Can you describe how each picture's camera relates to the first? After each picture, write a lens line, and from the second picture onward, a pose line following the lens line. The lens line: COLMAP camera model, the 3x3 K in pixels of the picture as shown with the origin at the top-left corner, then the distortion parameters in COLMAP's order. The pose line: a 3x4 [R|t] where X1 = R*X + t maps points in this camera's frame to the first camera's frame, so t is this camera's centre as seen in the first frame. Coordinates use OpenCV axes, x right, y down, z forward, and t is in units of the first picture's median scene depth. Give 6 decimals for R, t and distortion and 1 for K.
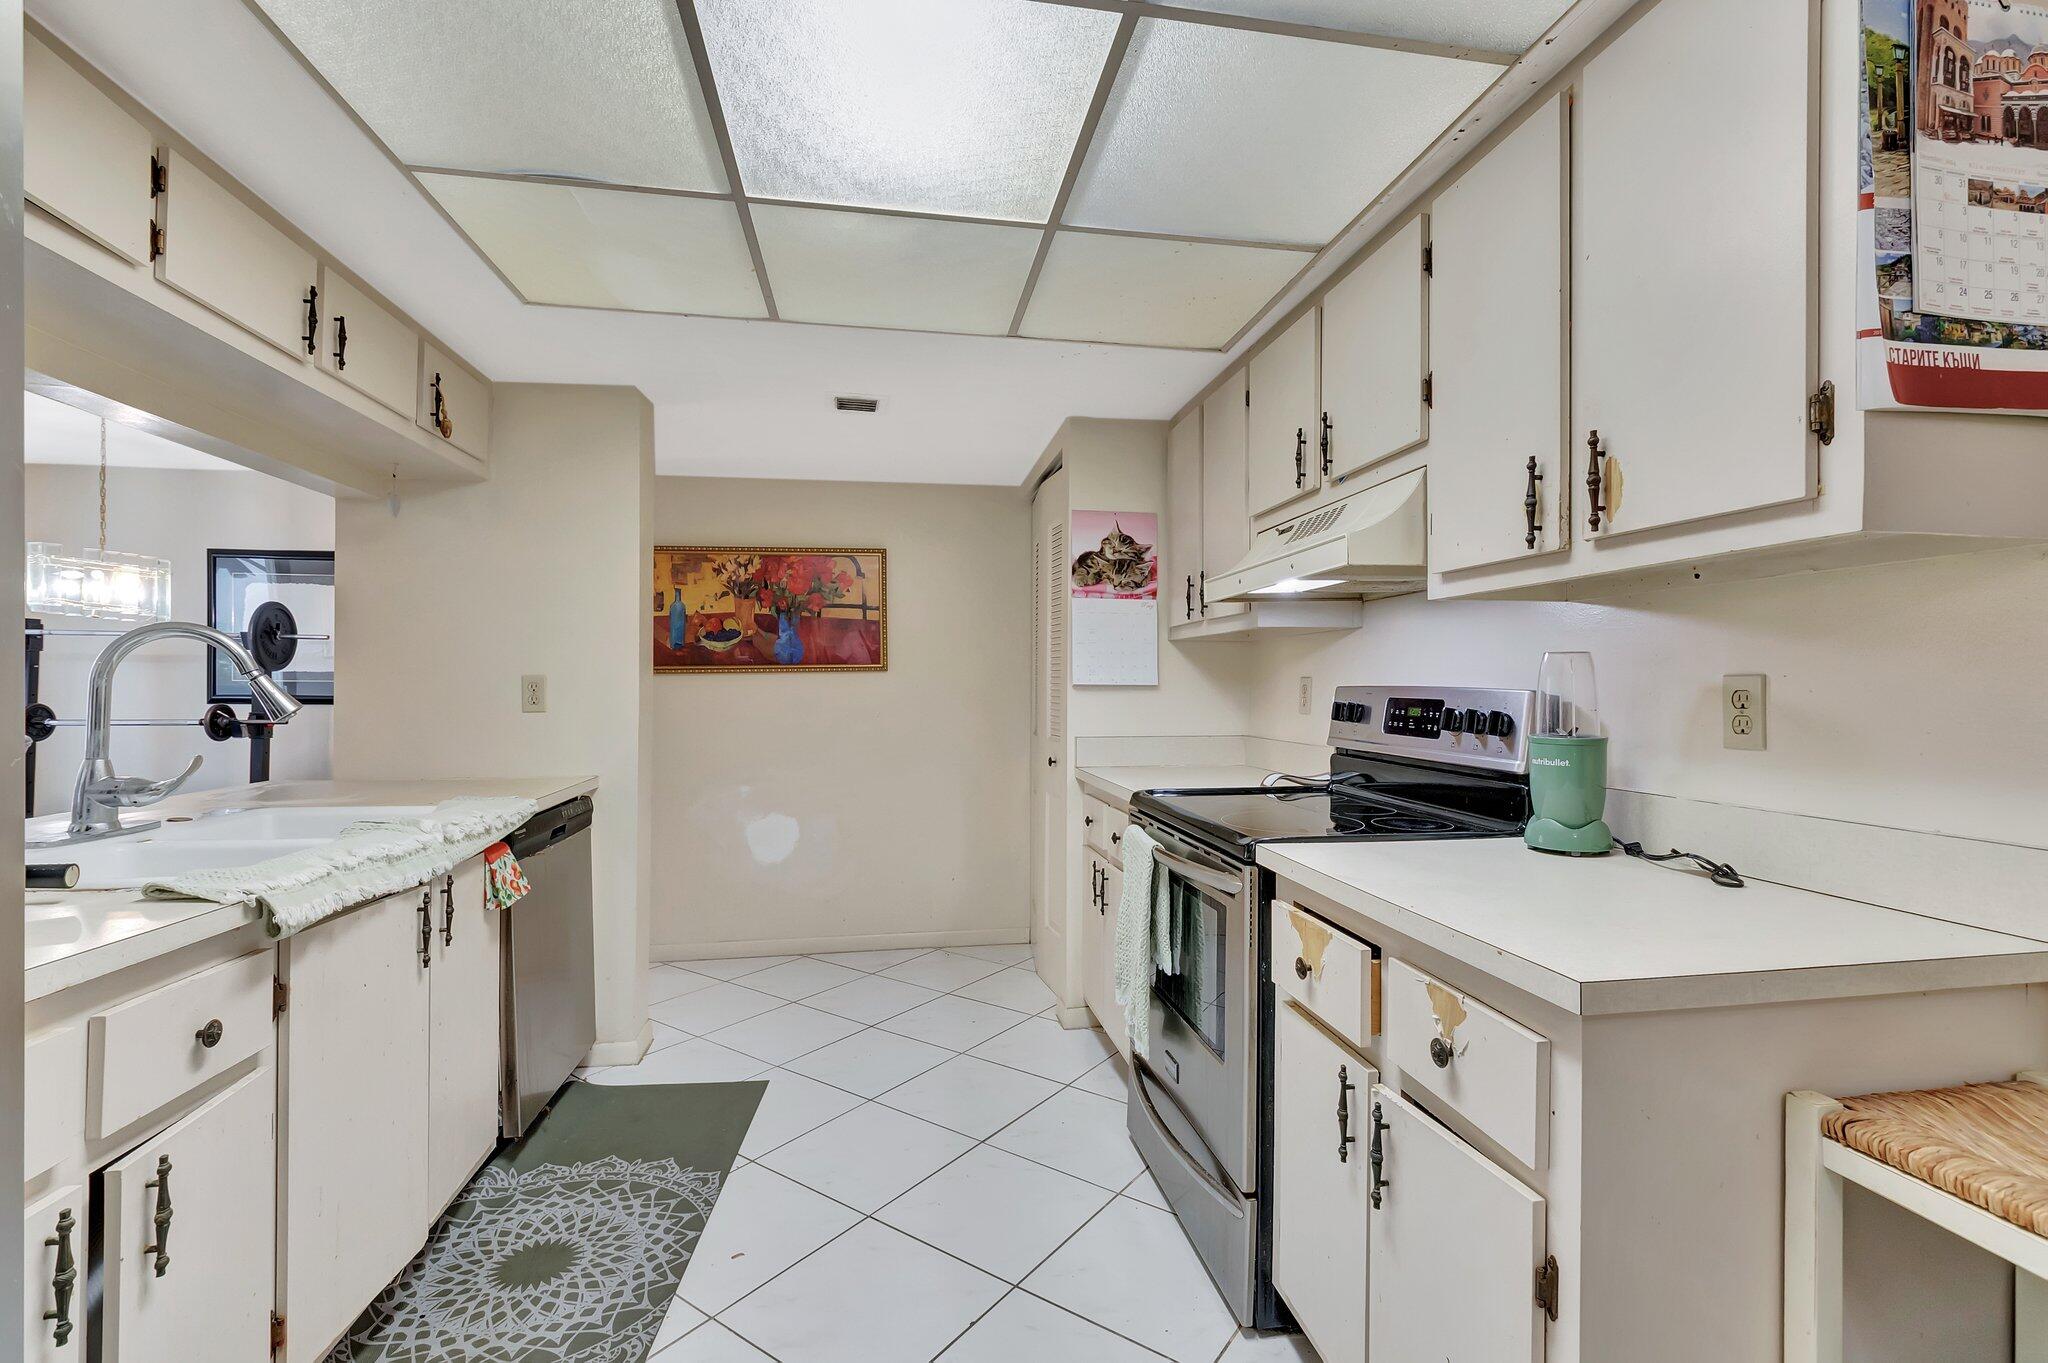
lens RADIAL K [[908.3, 0, 1032.4], [0, 908.3, 682.9], [0, 0, 1]] dist [-0.000179, 0.000072]
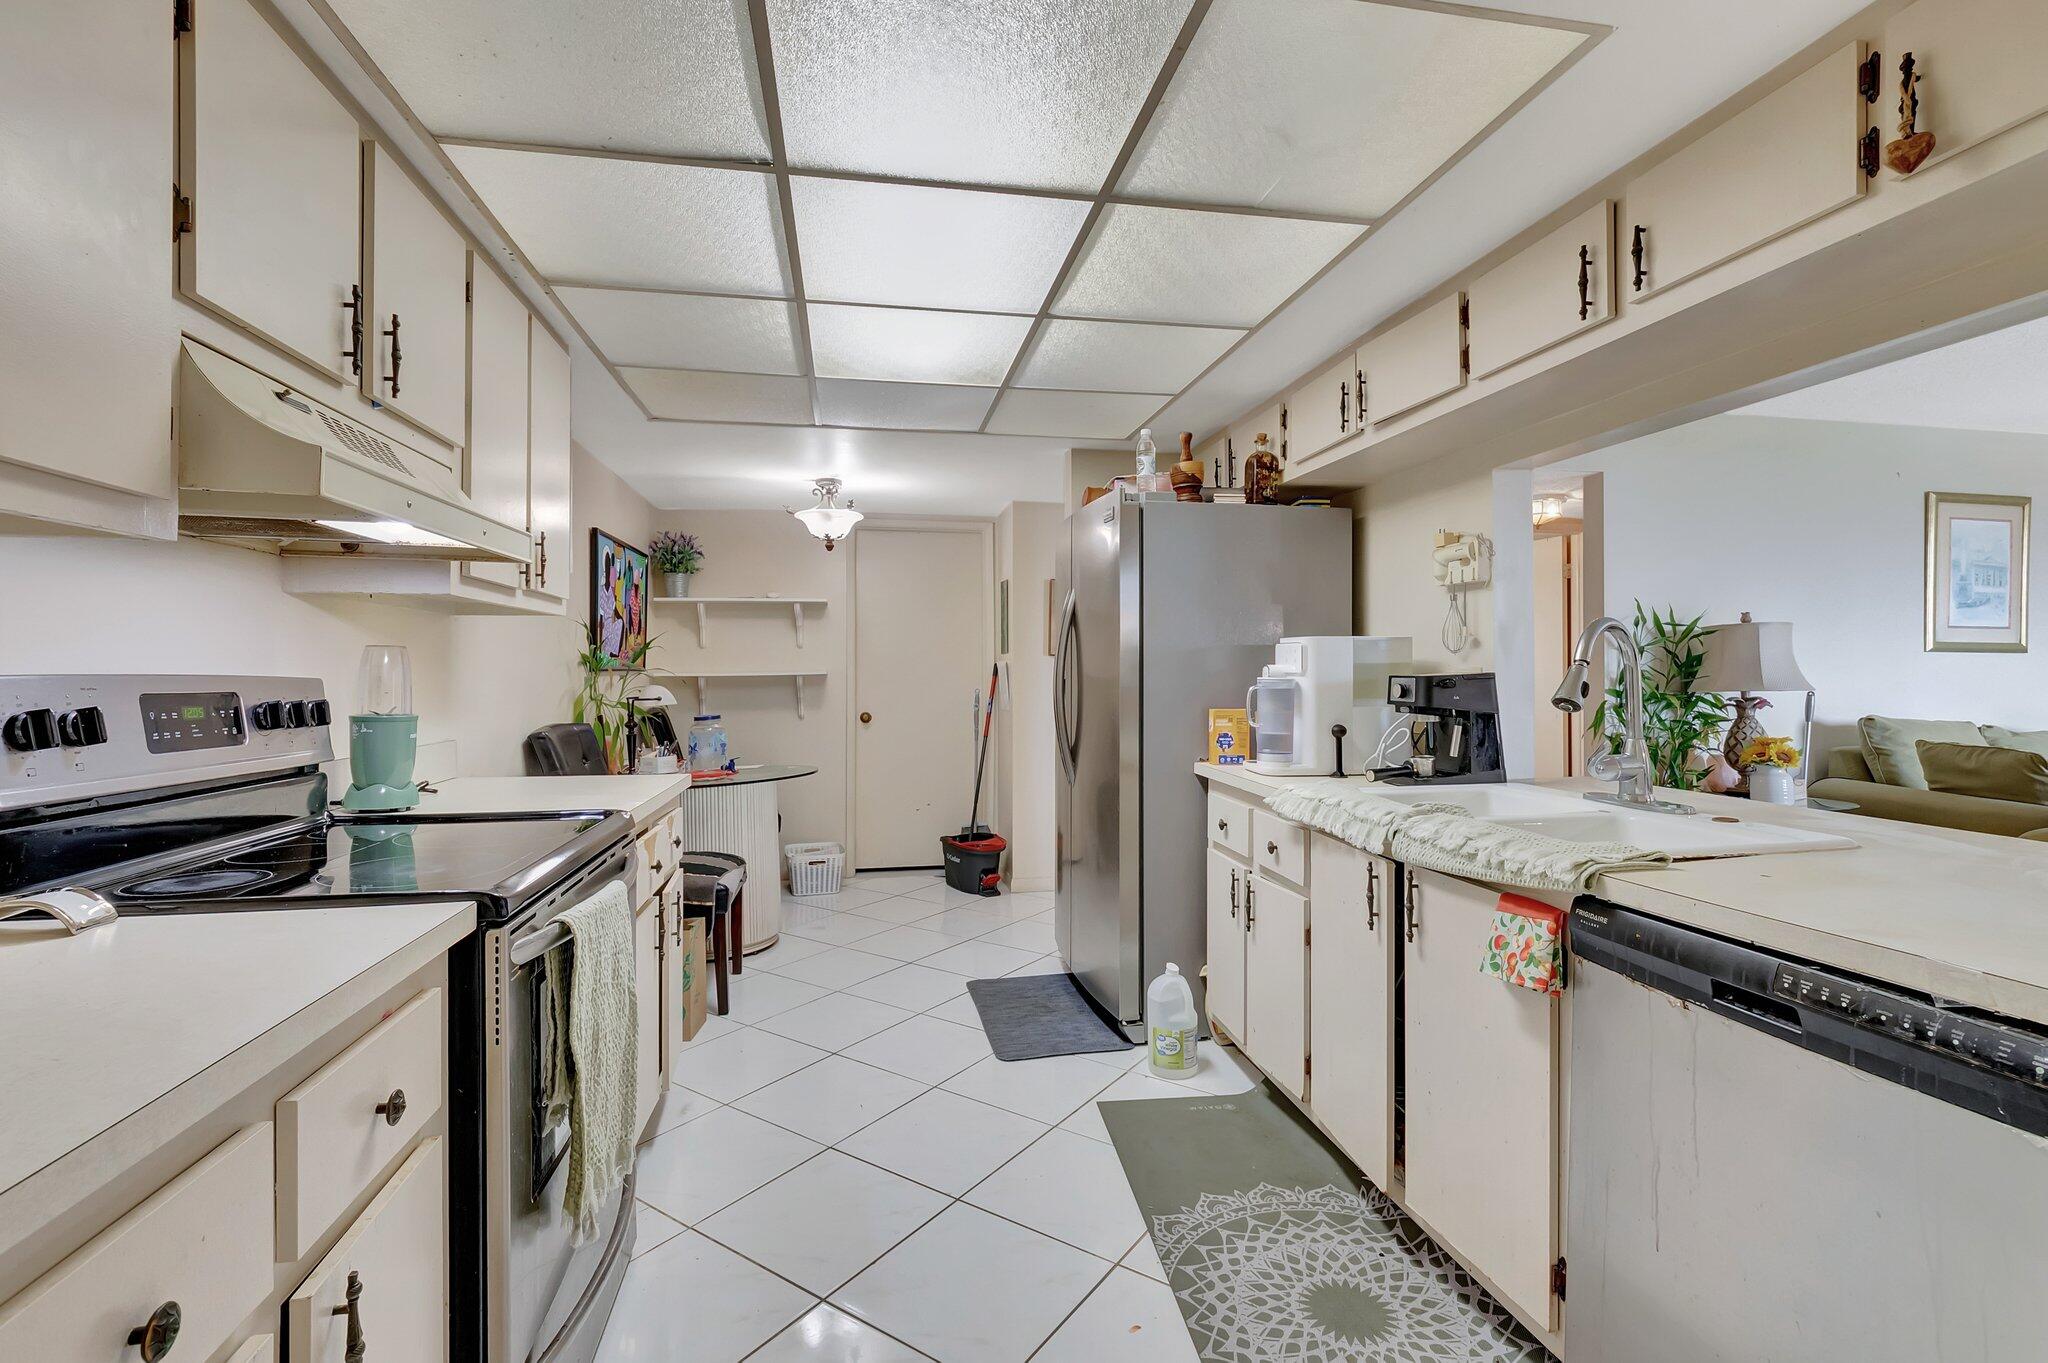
lens RADIAL K [[922.7, 0, 1024.7], [0, 922.7, 665.7], [0, 0, 1]] dist [0.004410, -0.006126]
pose [[-0.999977, -0.001206, -0.006656, -0.187987], [-0.001132, 0.999937, -0.011169, 0.003842], [0.006669, -0.011162, -0.999915, 1.689114]]
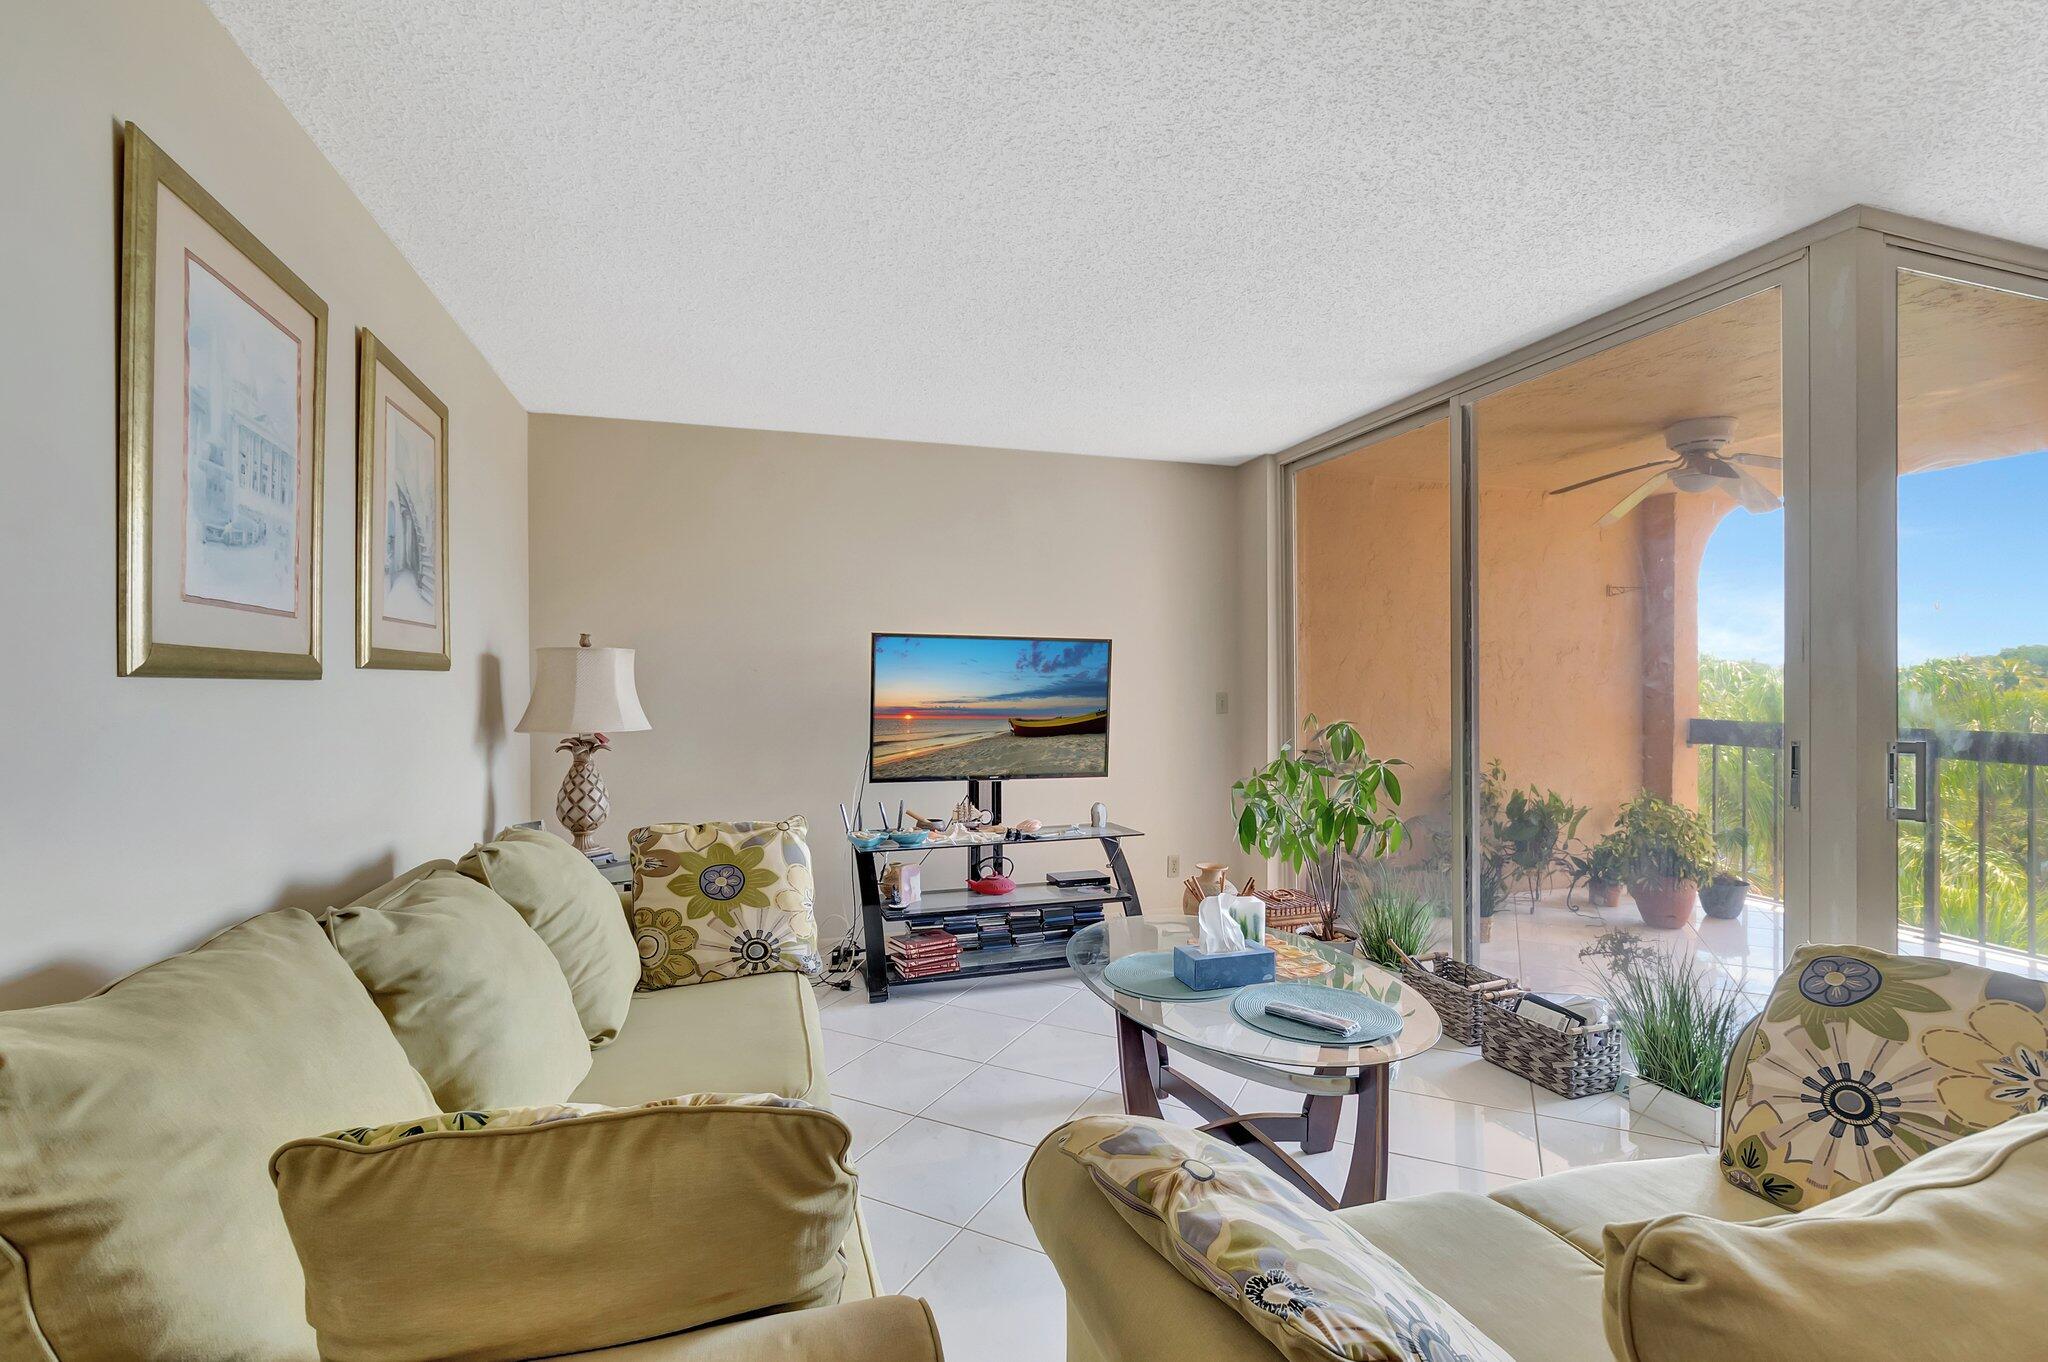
lens RADIAL K [[897.9, 0, 1021.4], [0, 897.9, 683.9], [0, 0, 1]] dist [-0.017691, -0.000217]
pose [[0.136778, 0.003479, -0.990596, -1.652708], [0.007777, 0.999959, 0.004586, -0.048059], [0.990571, -0.008331, 0.136745, 0.052952]]
